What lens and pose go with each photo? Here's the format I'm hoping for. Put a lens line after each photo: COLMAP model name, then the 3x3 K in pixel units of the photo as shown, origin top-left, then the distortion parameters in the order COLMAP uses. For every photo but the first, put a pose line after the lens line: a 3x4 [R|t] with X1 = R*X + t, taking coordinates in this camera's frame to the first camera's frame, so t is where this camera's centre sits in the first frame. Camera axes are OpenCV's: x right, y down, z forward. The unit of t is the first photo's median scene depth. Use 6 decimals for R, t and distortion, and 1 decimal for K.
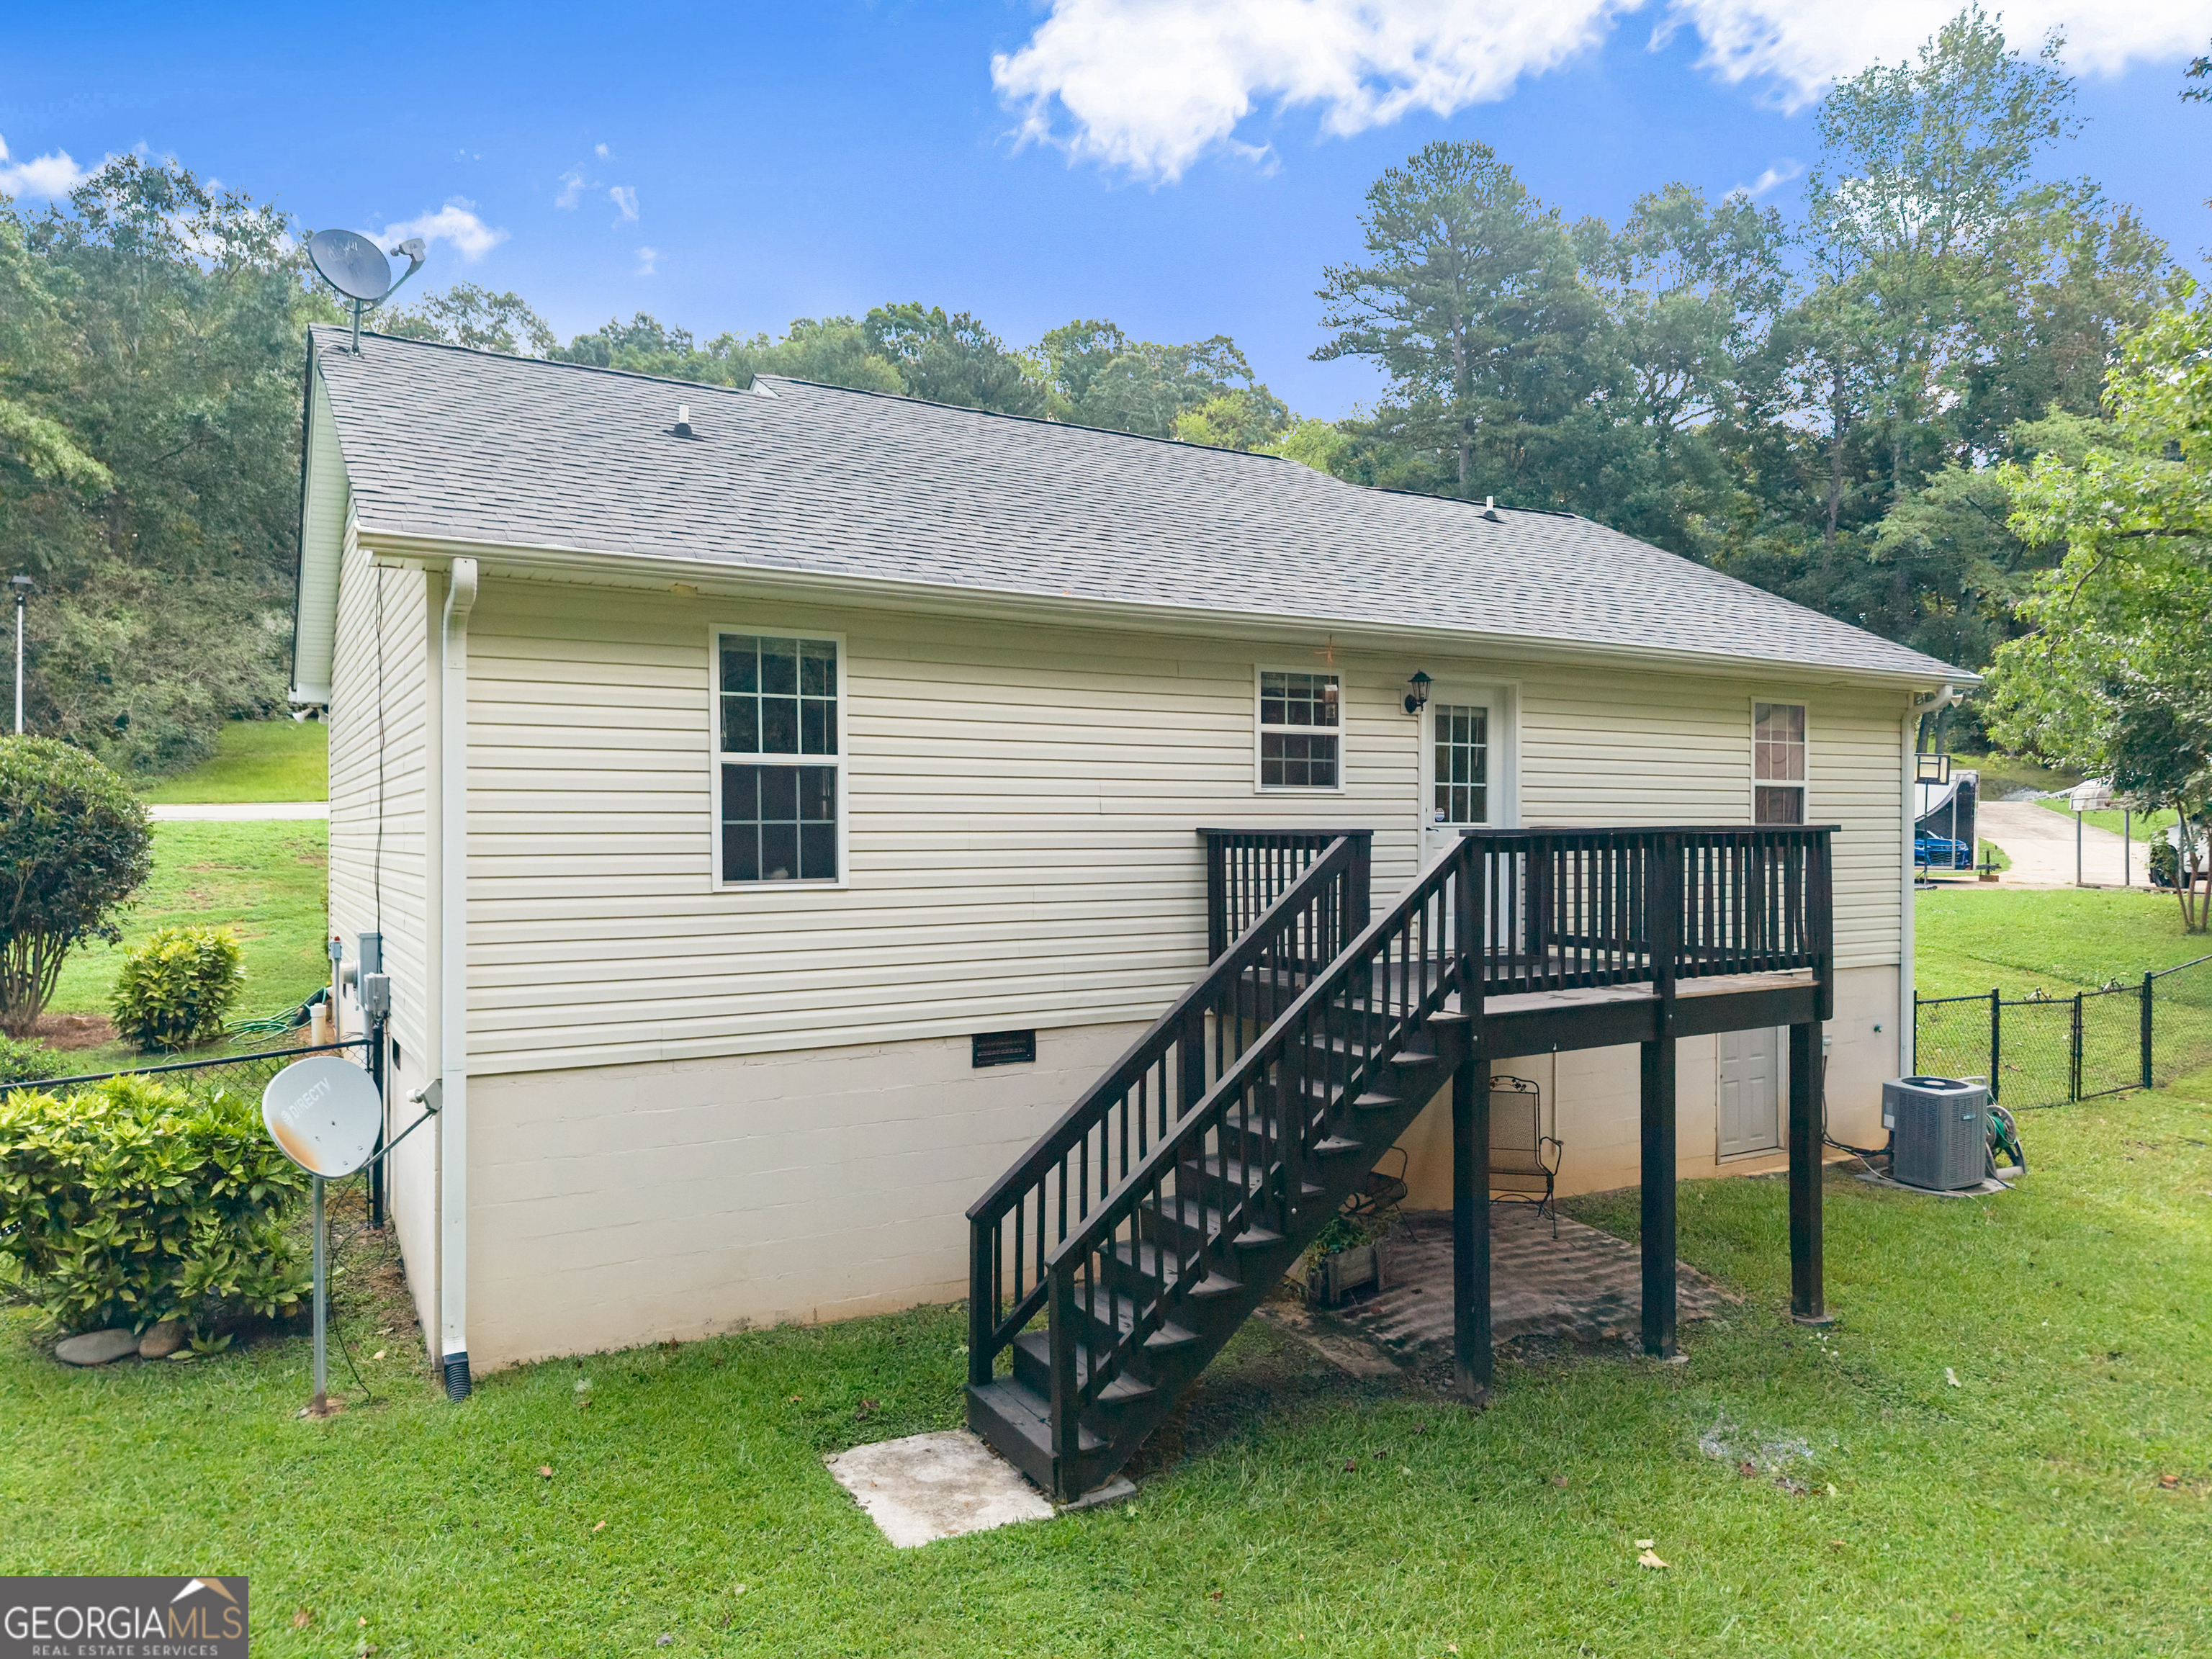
lens RADIAL K [[1496.9, 0, 1106.8], [0, 1496.9, 868.6], [0, 0, 1]] dist [0.013409, -0.001993]
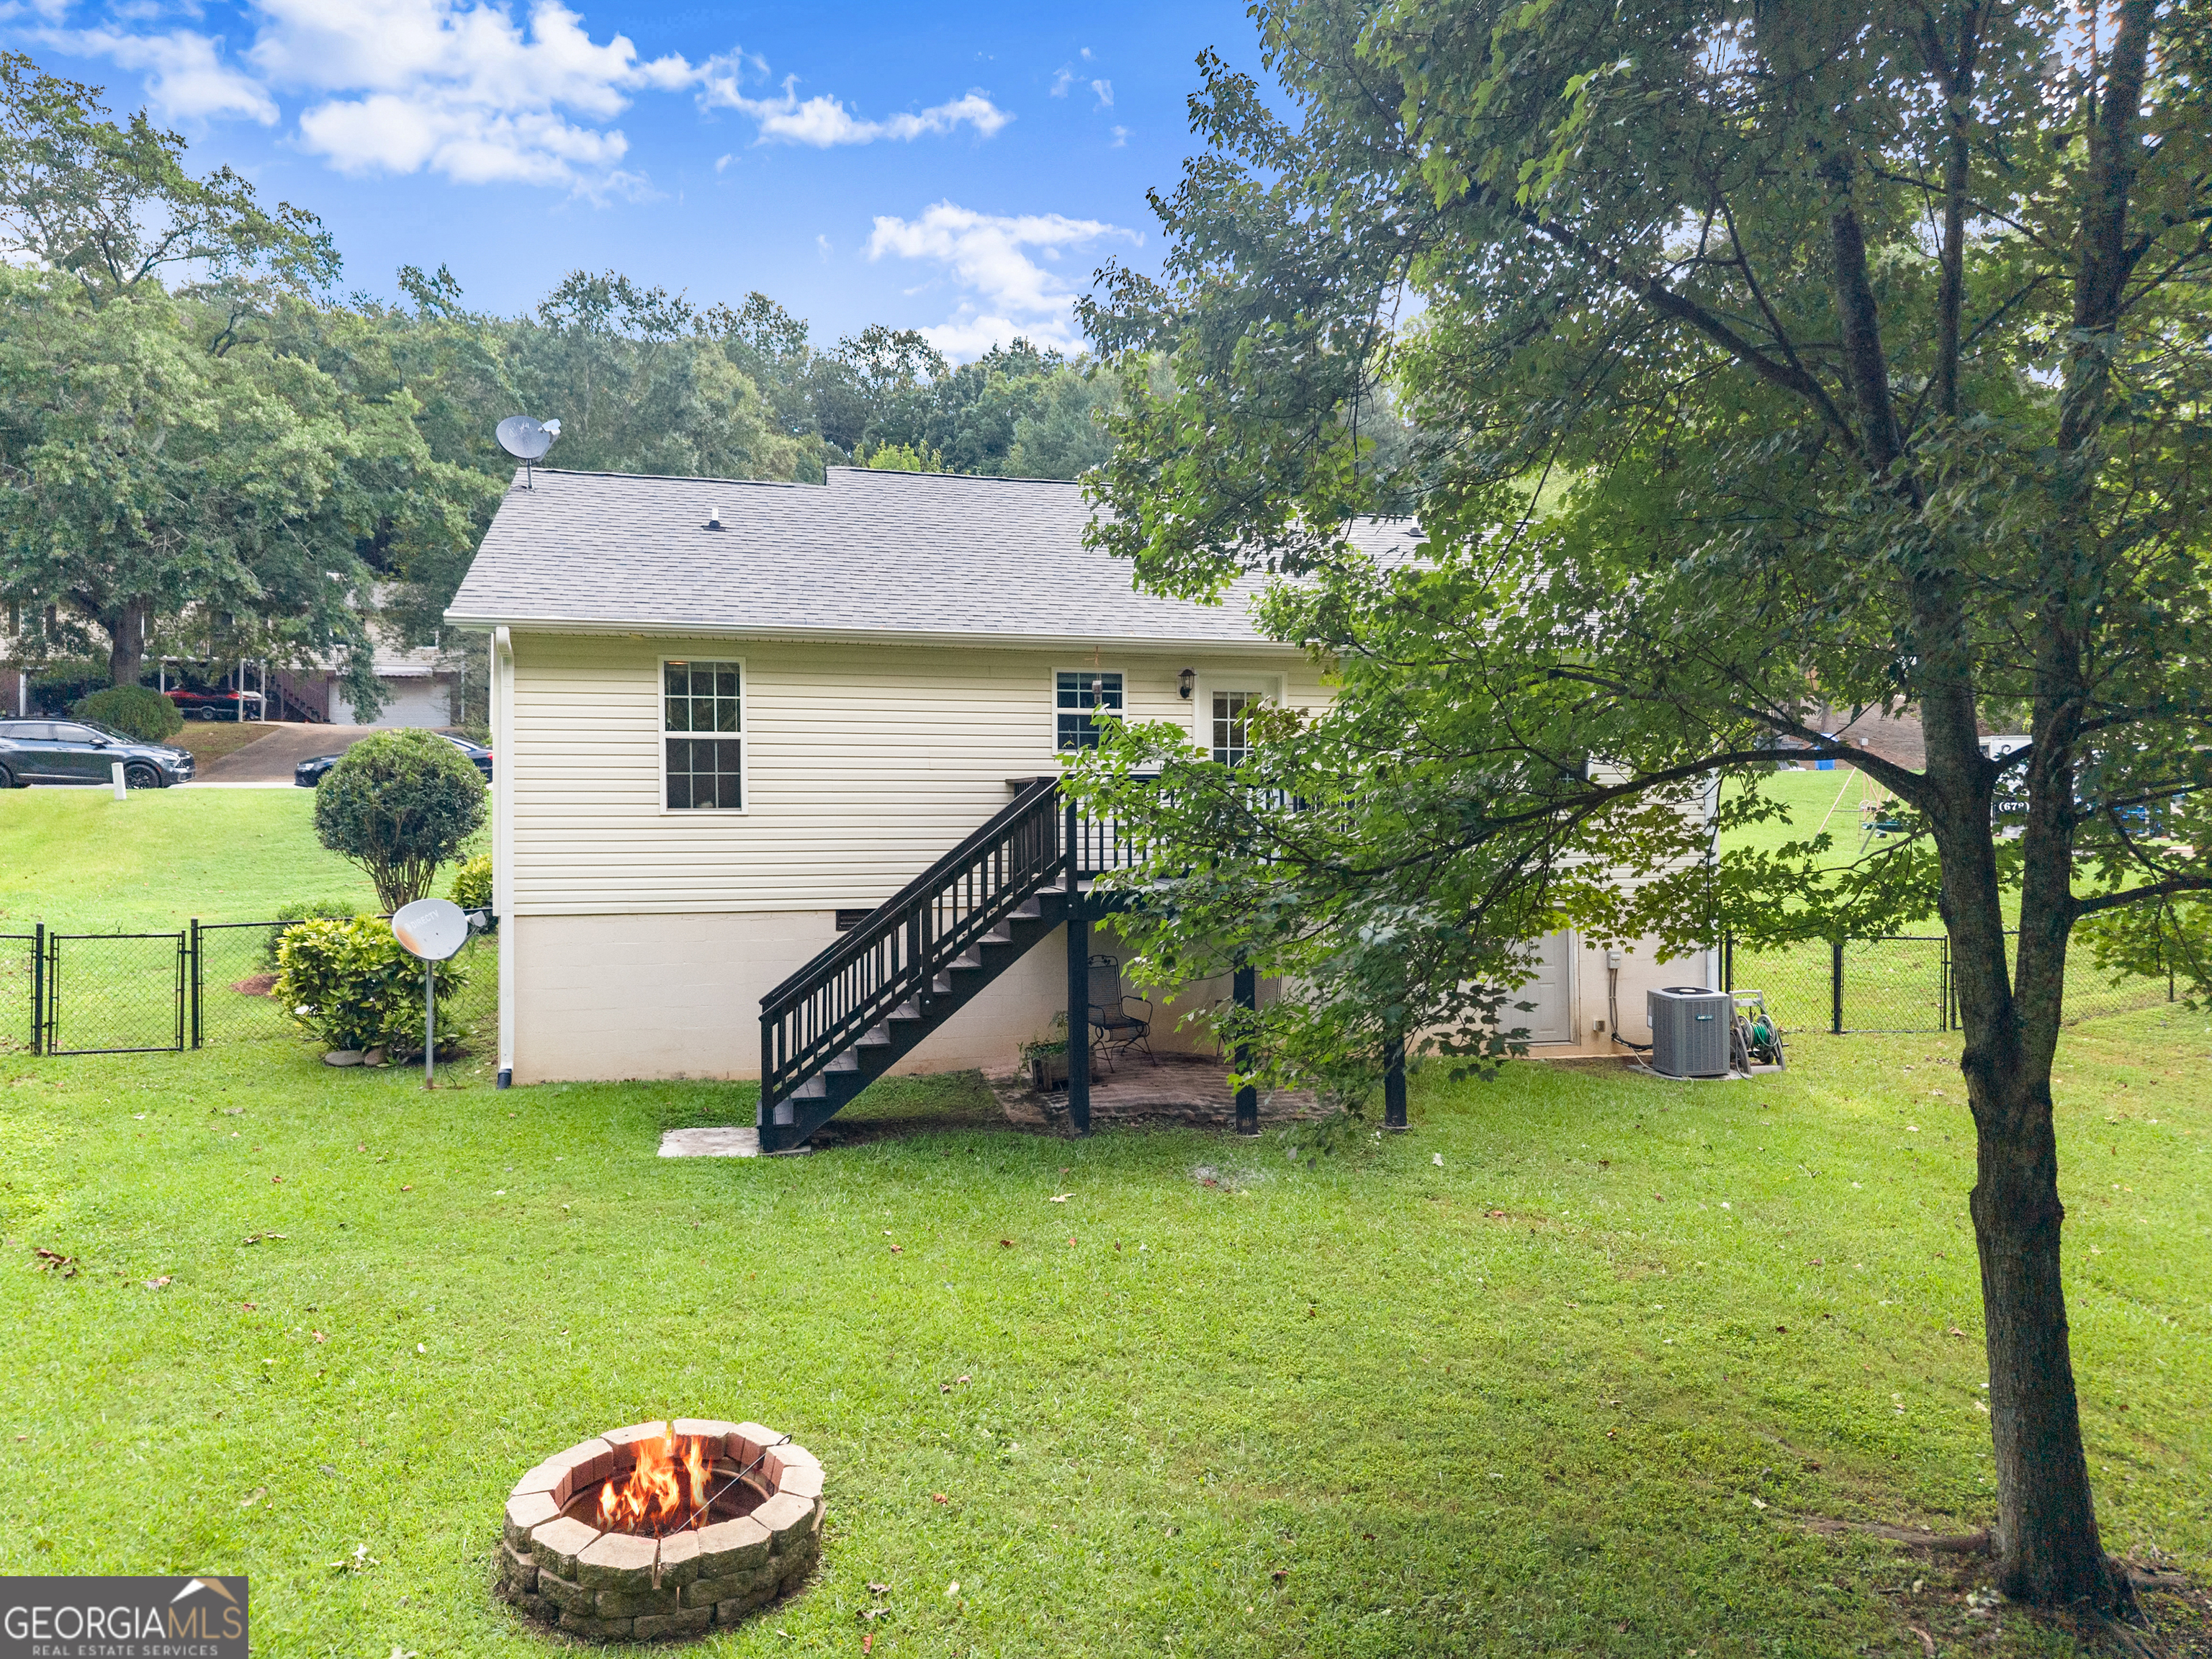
lens RADIAL K [[1486.1, 0, 1093.2], [0, 1486.1, 839.9], [0, 0, 1]] dist [0.033920, -0.045314]
pose [[0.959967, 0.007780, -0.280004, 0.641397], [-0.009388, 0.999946, -0.004402, 0.044683], [0.279955, 0.006854, 0.959989, -0.447222]]
